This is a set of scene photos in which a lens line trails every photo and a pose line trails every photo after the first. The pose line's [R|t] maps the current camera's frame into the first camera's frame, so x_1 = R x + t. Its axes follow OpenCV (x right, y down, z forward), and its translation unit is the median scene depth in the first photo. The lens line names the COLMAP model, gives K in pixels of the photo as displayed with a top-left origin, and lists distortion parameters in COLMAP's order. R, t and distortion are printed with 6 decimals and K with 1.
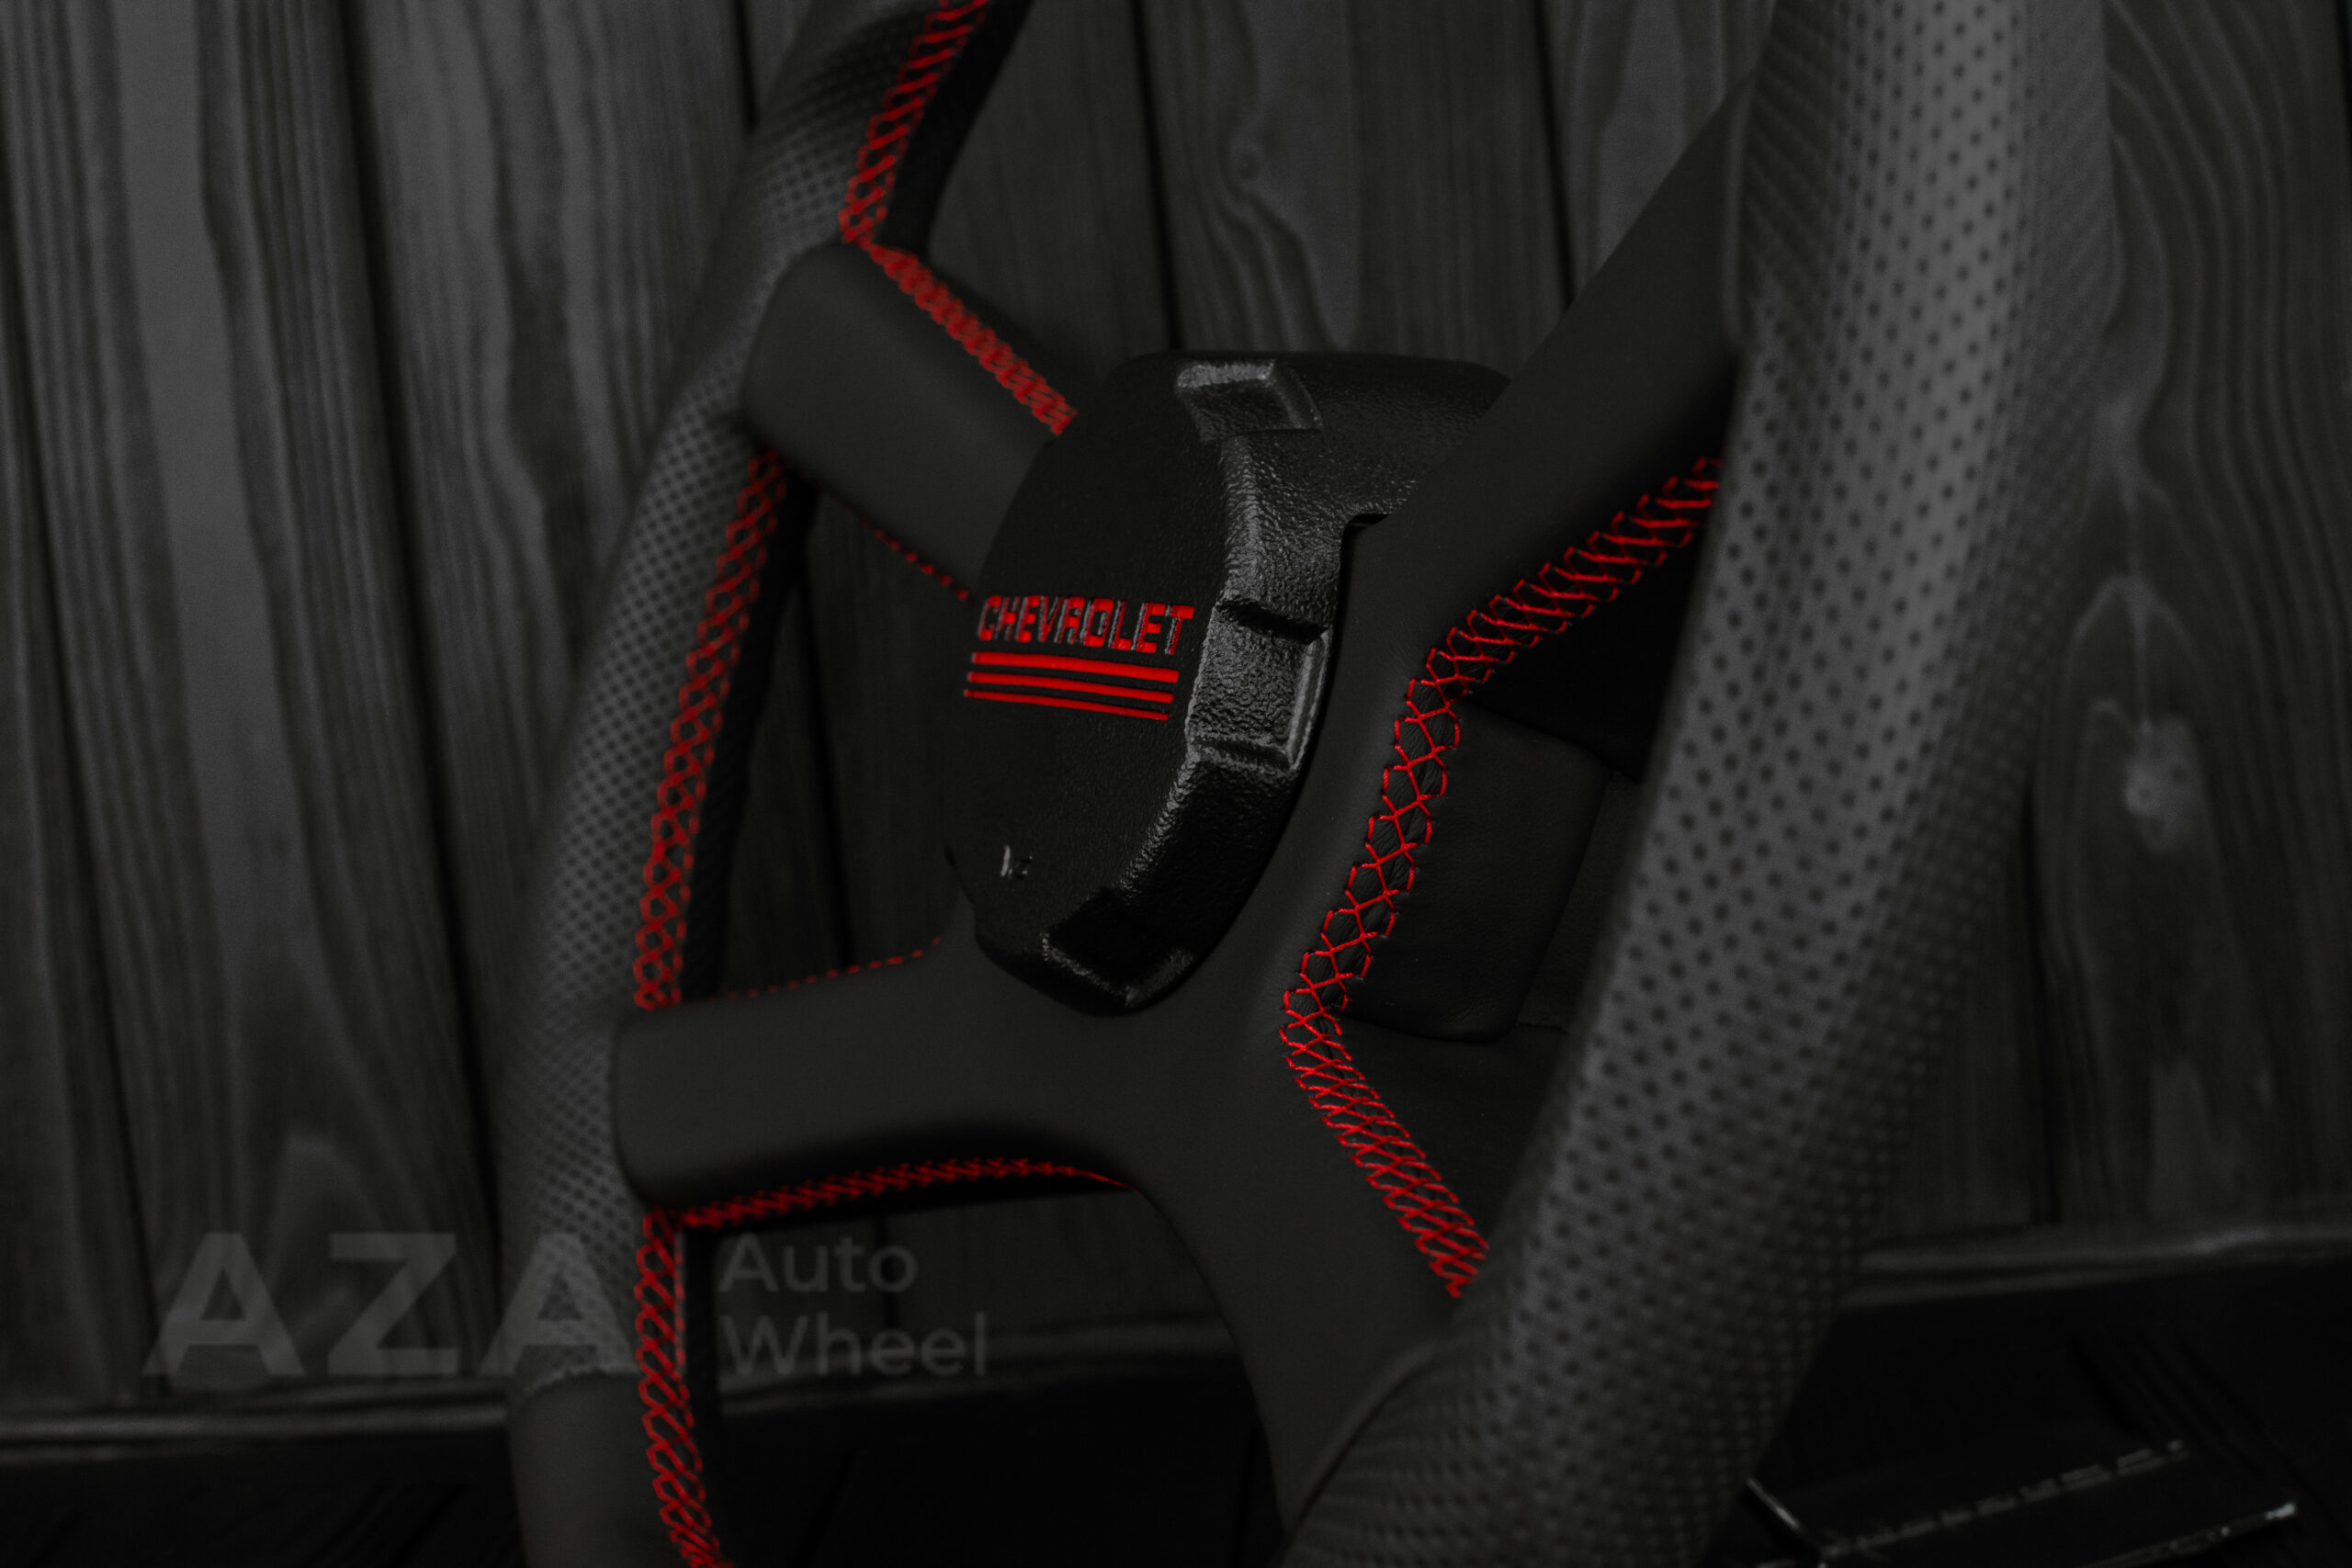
lens RADIAL K [[3597.2, 0, 1176.0], [0, 3597.2, 784.0], [0, 0, 1]] dist [-0.200604, 0.139517]
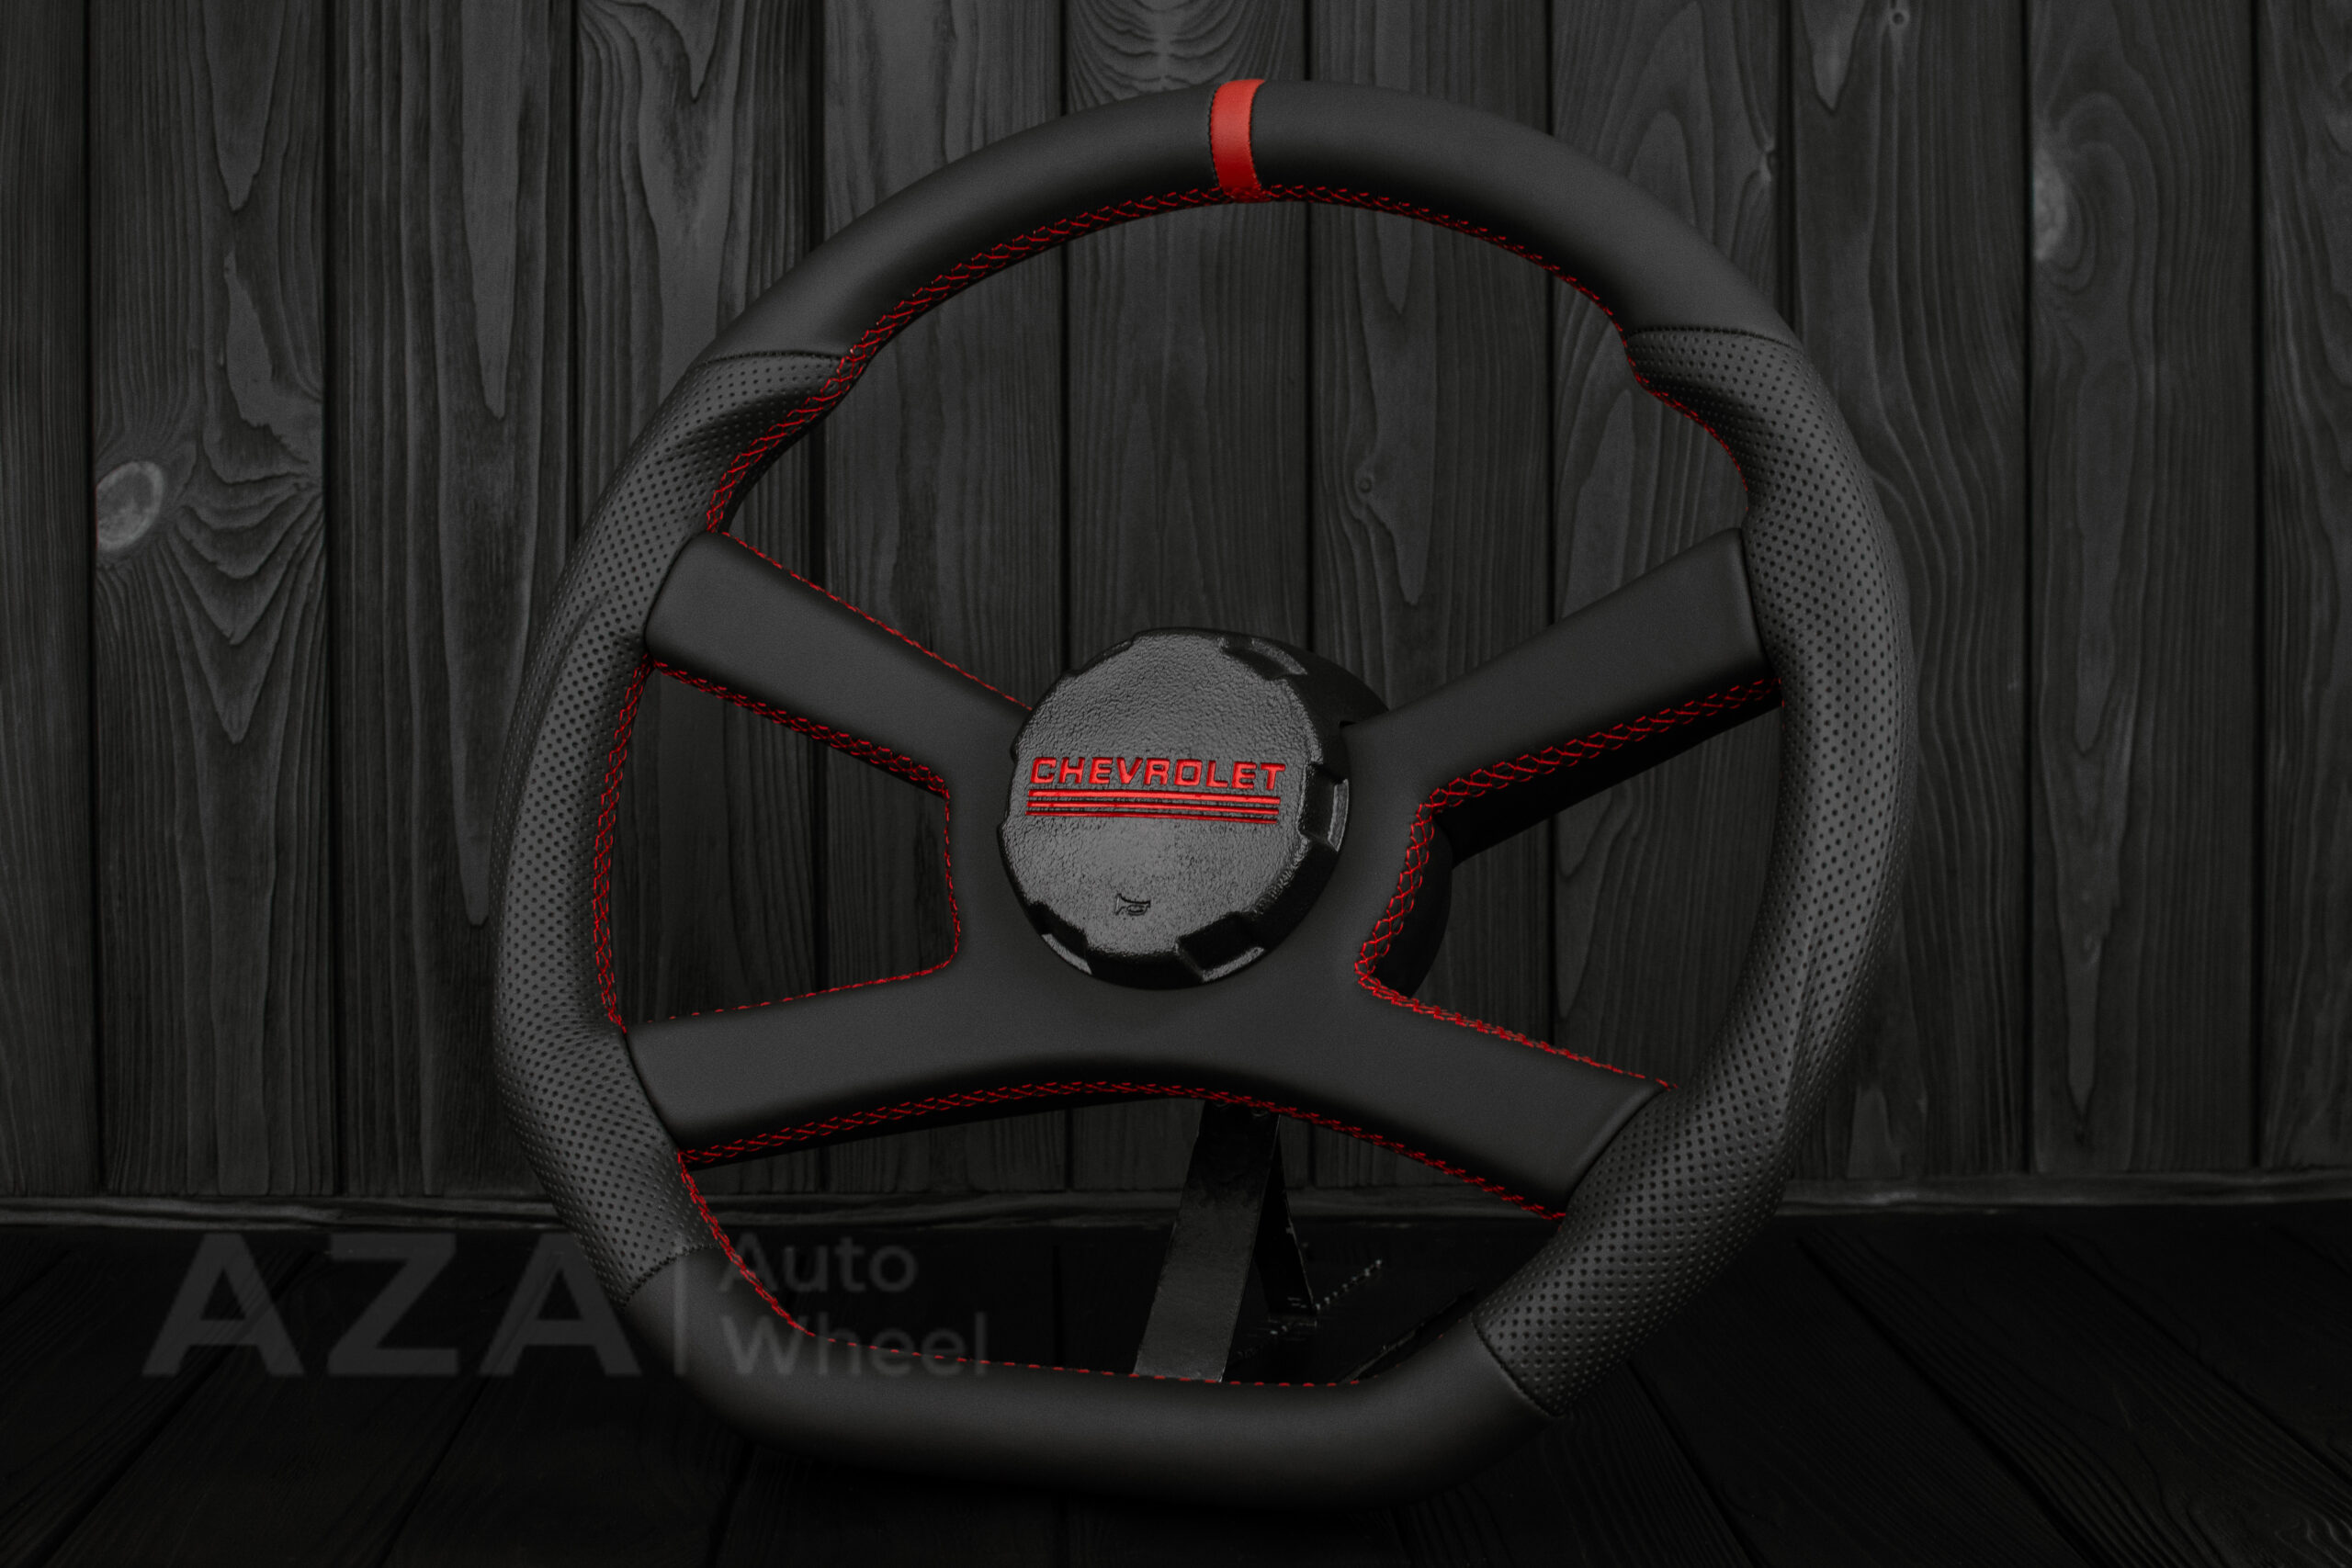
lens RADIAL K [[3705.7, 0, 1176.0], [0, 3705.7, 784.0], [0, 0, 1]] dist [-0.199717, 0.111602]
pose [[0.989996, 0.097889, 0.101620, -0.223432], [-0.093706, 0.994575, -0.045160, 0.047277], [-0.105489, 0.035186, 0.993798, -0.664851]]
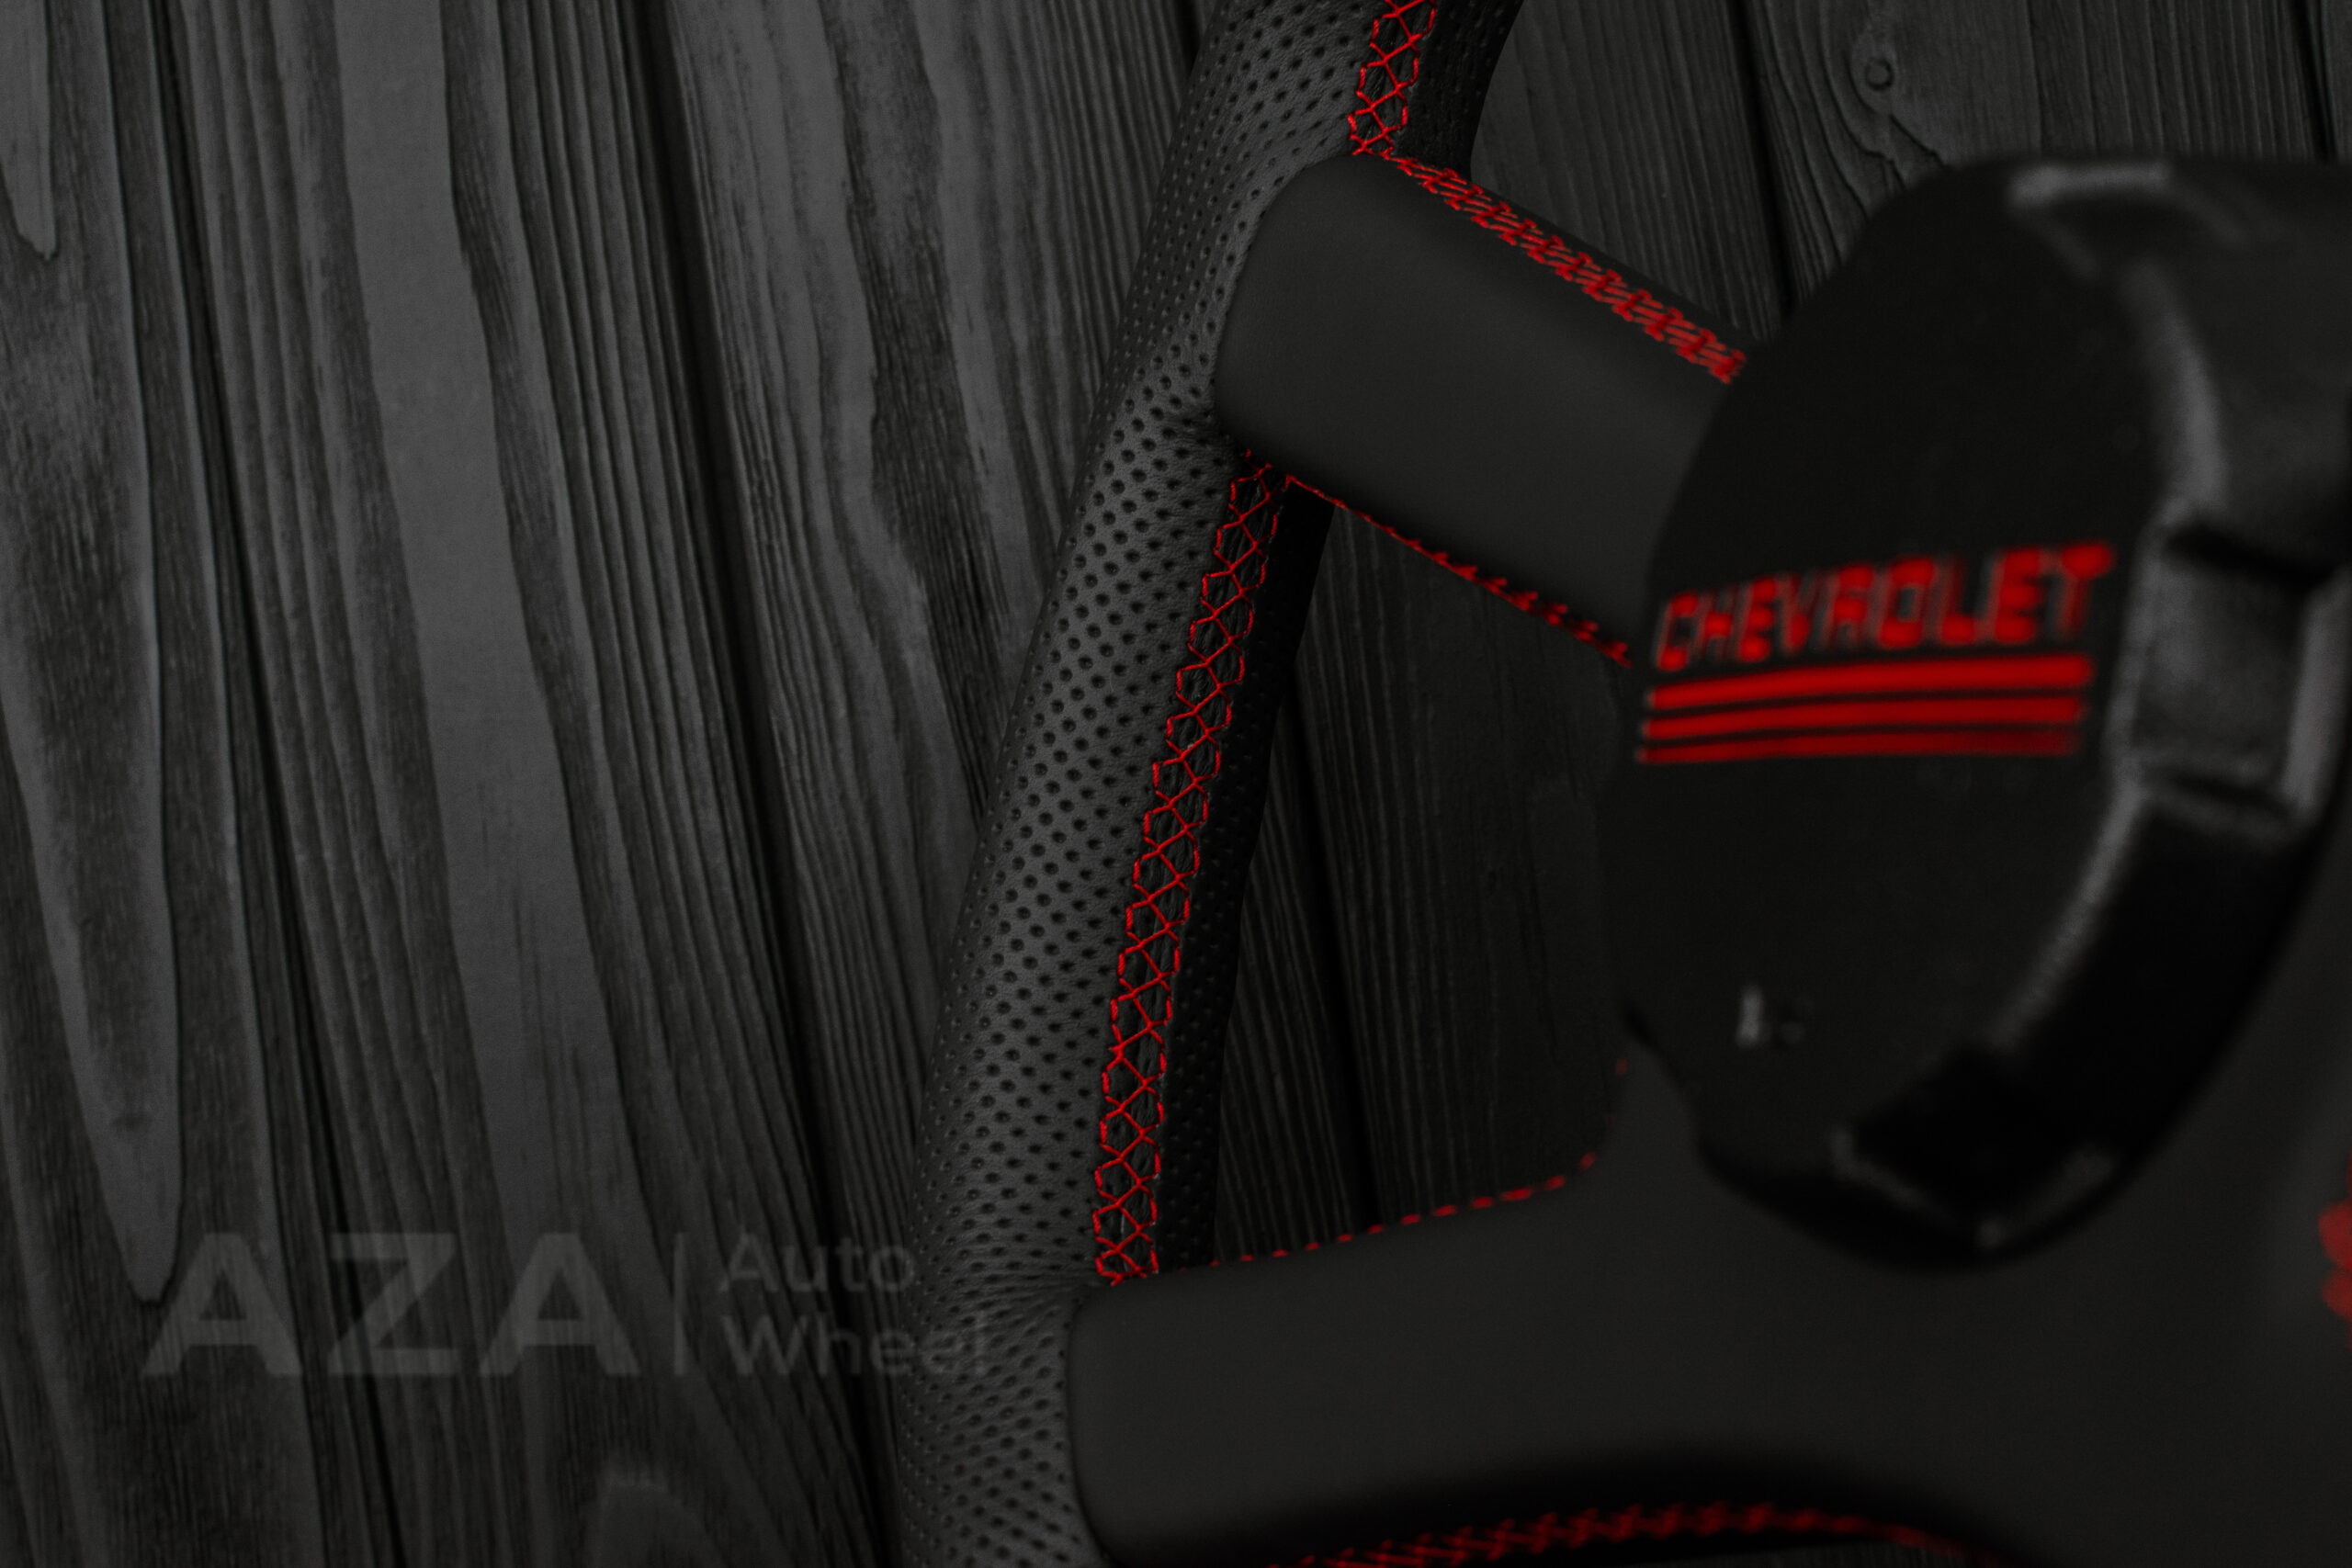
lens RADIAL K [[3473.3, 0, 1182.8], [0, 3473.3, 818.1], [0, 0, 1]] dist [-0.167606, -0.000876]
pose [[0.995249, -0.042195, -0.087748, -0.065536], [0.036559, 0.997224, -0.064868, 0.016379], [0.090242, 0.061352, 0.994028, 0.307725]]
